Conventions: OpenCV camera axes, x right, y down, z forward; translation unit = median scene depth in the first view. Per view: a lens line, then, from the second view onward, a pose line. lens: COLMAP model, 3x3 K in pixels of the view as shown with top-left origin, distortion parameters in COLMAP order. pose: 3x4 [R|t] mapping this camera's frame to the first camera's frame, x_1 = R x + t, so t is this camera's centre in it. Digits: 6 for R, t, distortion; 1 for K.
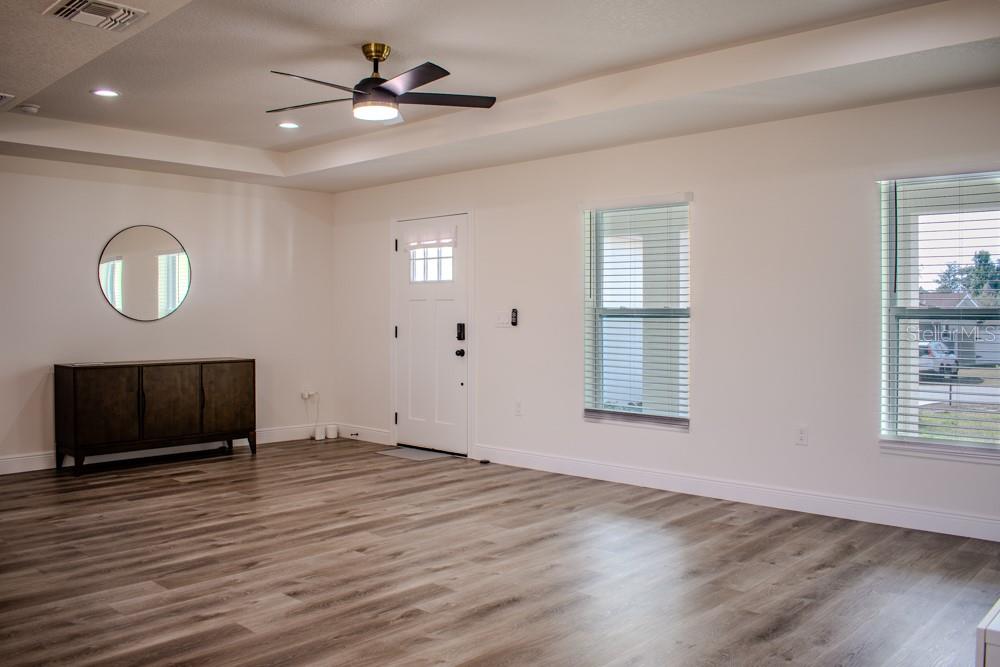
lens RADIAL K [[819.2, 0, 500.0], [0, 819.2, 333.5], [0, 0, 1]] dist [-0.093654, -0.002177]
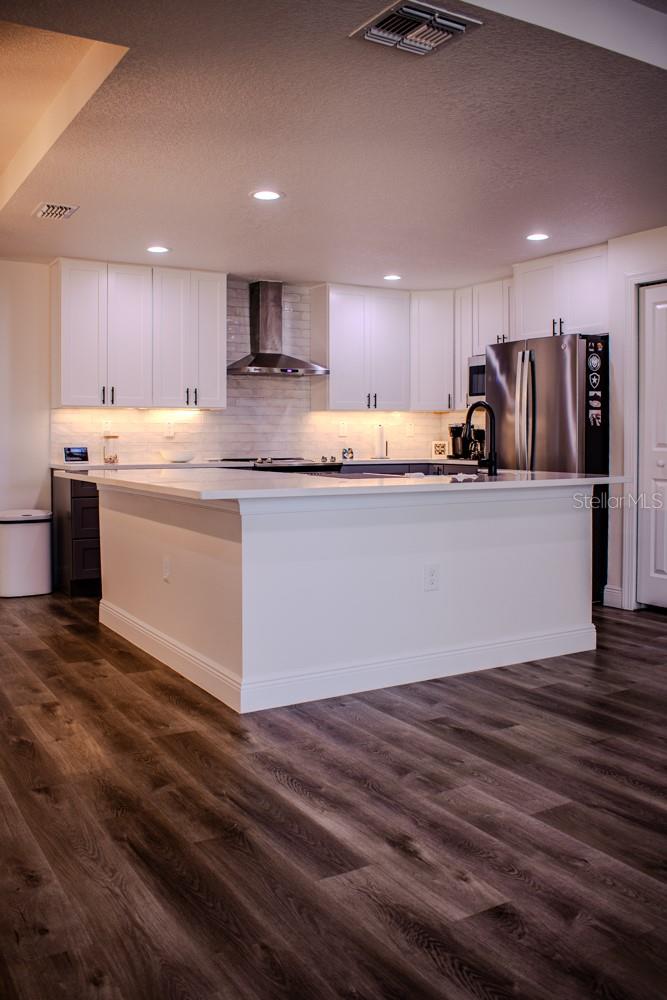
lens RADIAL K [[868.5, 0, 330.7], [0, 868.5, 465.6], [0, 0, 1]] dist [-0.094076, 0.005539]
pose [[-0.289166, 0.030927, -0.956779, 0.324665], [-0.018044, 0.999124, 0.037749, 0.006421], [0.957109, 0.028180, -0.288355, 1.111828]]
